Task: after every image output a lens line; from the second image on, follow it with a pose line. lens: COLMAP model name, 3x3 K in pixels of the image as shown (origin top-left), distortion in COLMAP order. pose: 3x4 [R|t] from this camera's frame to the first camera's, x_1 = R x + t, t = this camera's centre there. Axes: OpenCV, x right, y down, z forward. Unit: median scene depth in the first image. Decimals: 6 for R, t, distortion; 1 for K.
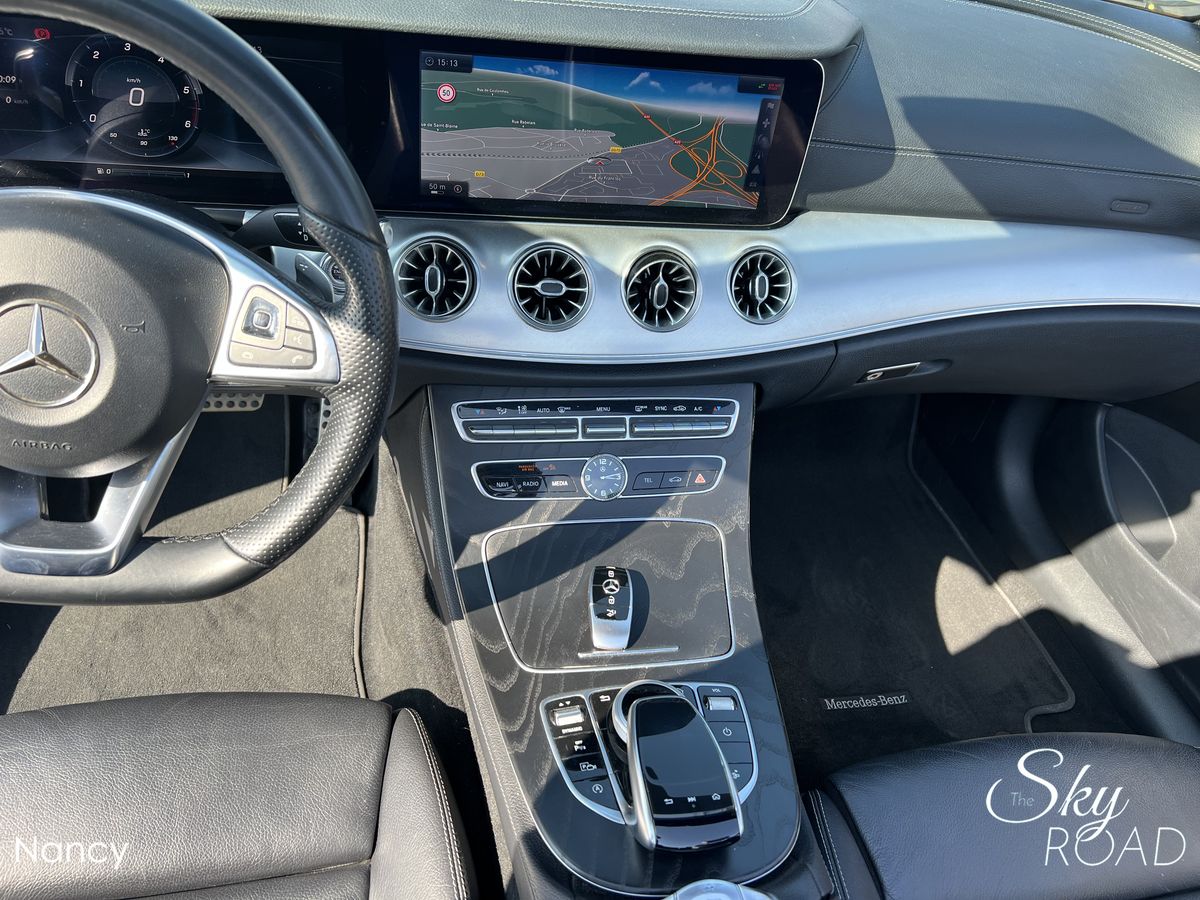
lens RADIAL K [[900.3, 0, 610.9], [0, 900.3, 449.4], [0, 0, 1]] dist [0.052891, -0.064713]
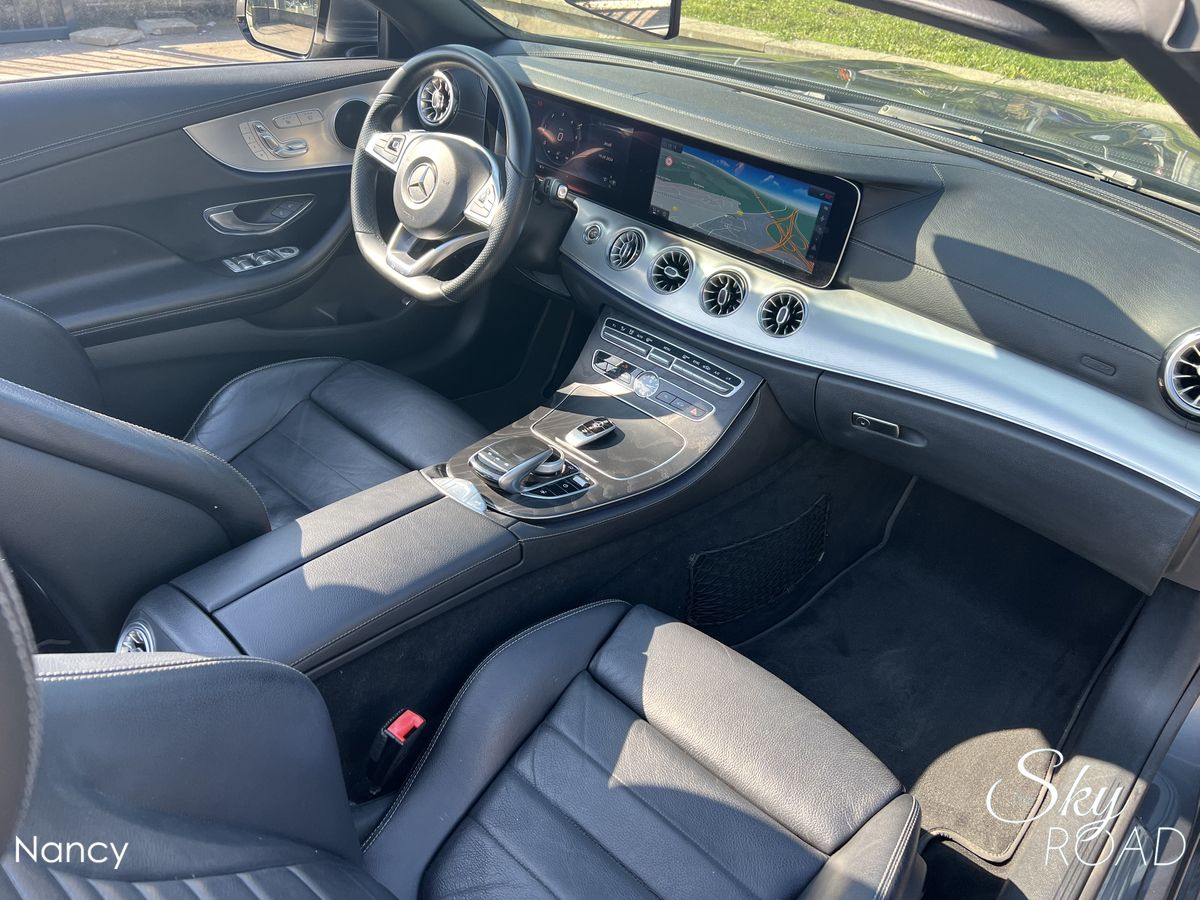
lens RADIAL K [[894.1, 0, 600.0], [0, 894.1, 450.0], [0, 0, 1]] dist [0.070705, -0.081635]
pose [[0.630336, 0.376805, -0.678745, 1.132609], [-0.513623, 0.858016, -0.000662, 0.185060], [0.582124, 0.349036, 0.734374, -0.238025]]
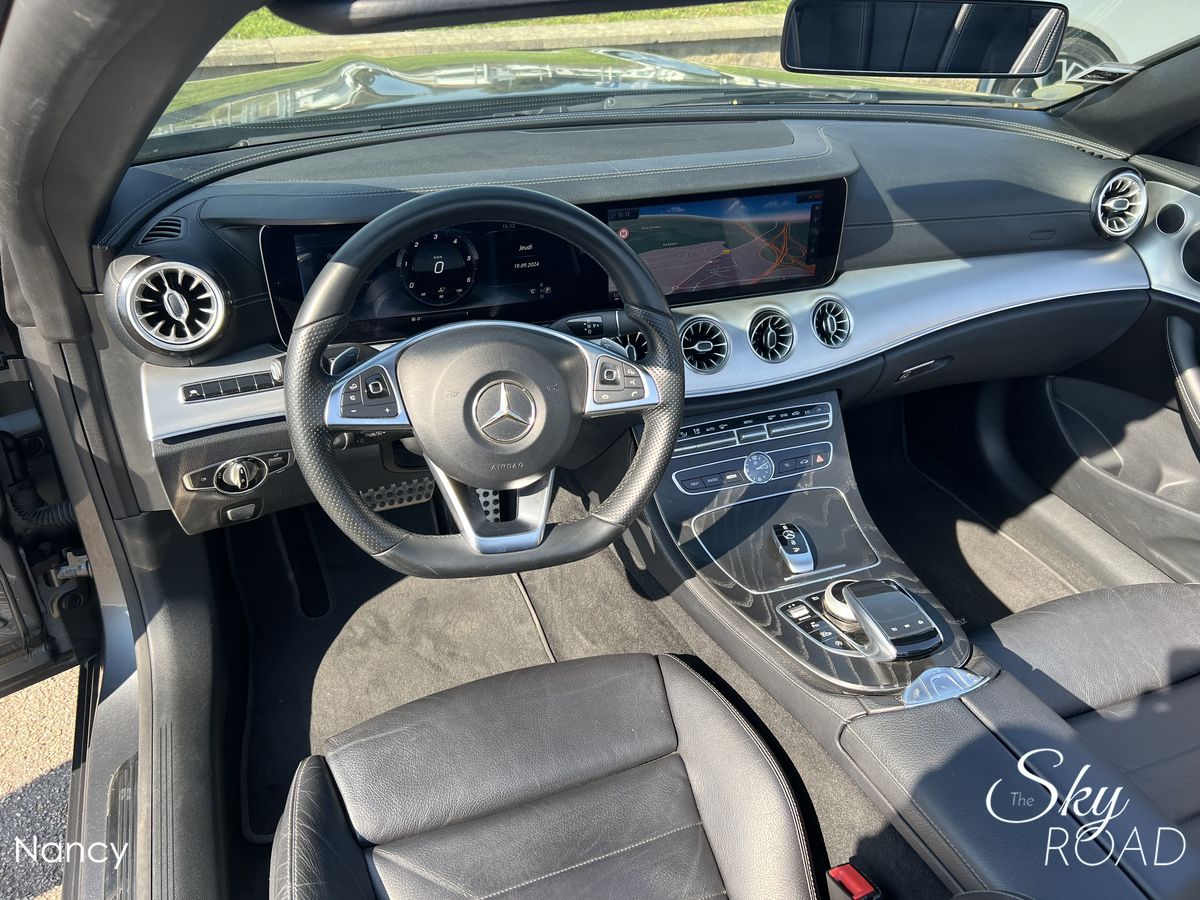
lens RADIAL K [[894.1, 0, 600.0], [0, 894.1, 450.0], [0, 0, 1]] dist [0.070705, -0.081635]
pose [[0.977747, -0.183467, 0.101742, -0.405602], [0.195053, 0.973558, -0.118903, 0.127106], [-0.077237, 0.136102, 0.987679, -0.415379]]
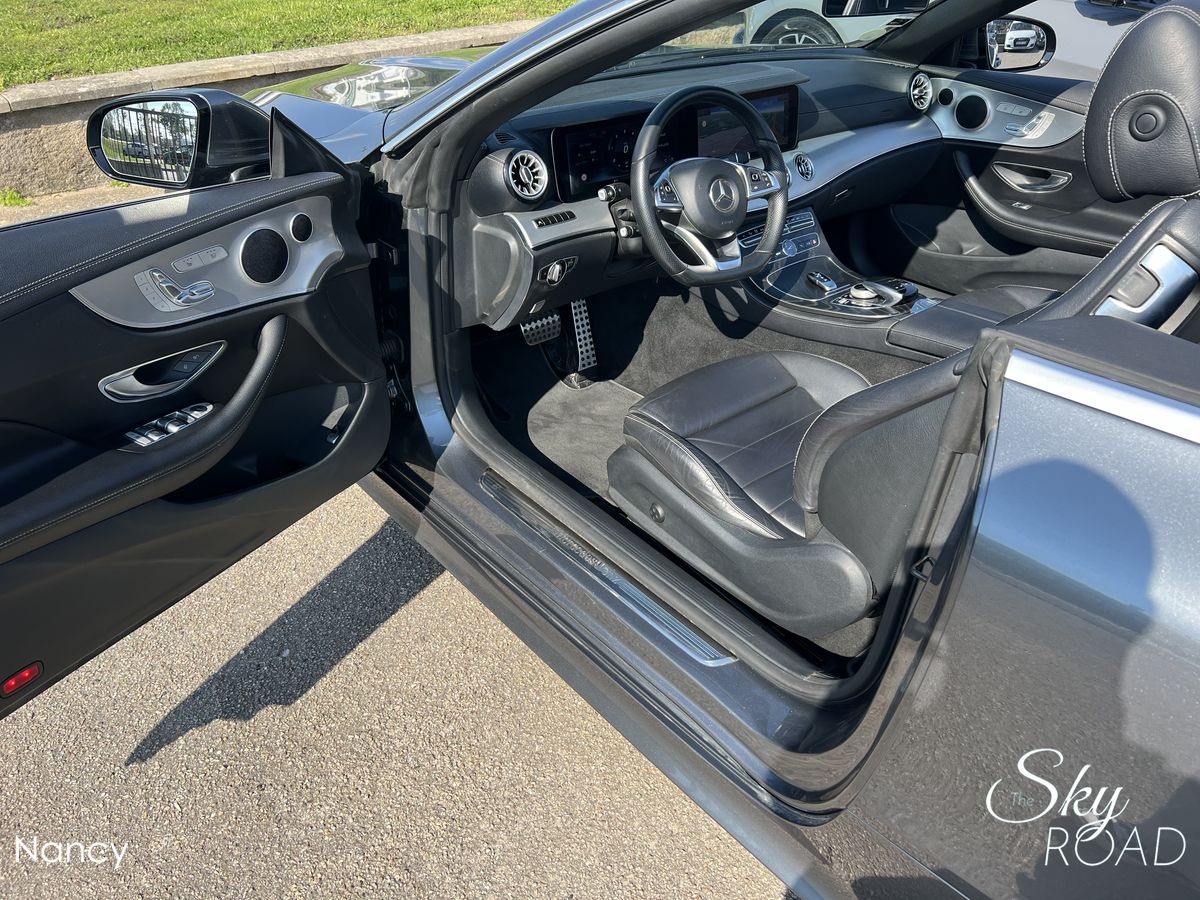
lens RADIAL K [[894.1, 0, 600.0], [0, 894.1, 450.0], [0, 0, 1]] dist [0.070705, -0.081635]
pose [[0.863905, -0.368171, 0.343682, -1.620855], [0.409612, 0.910655, -0.054089, 0.489241], [-0.293062, 0.187504, 0.937527, -1.195993]]
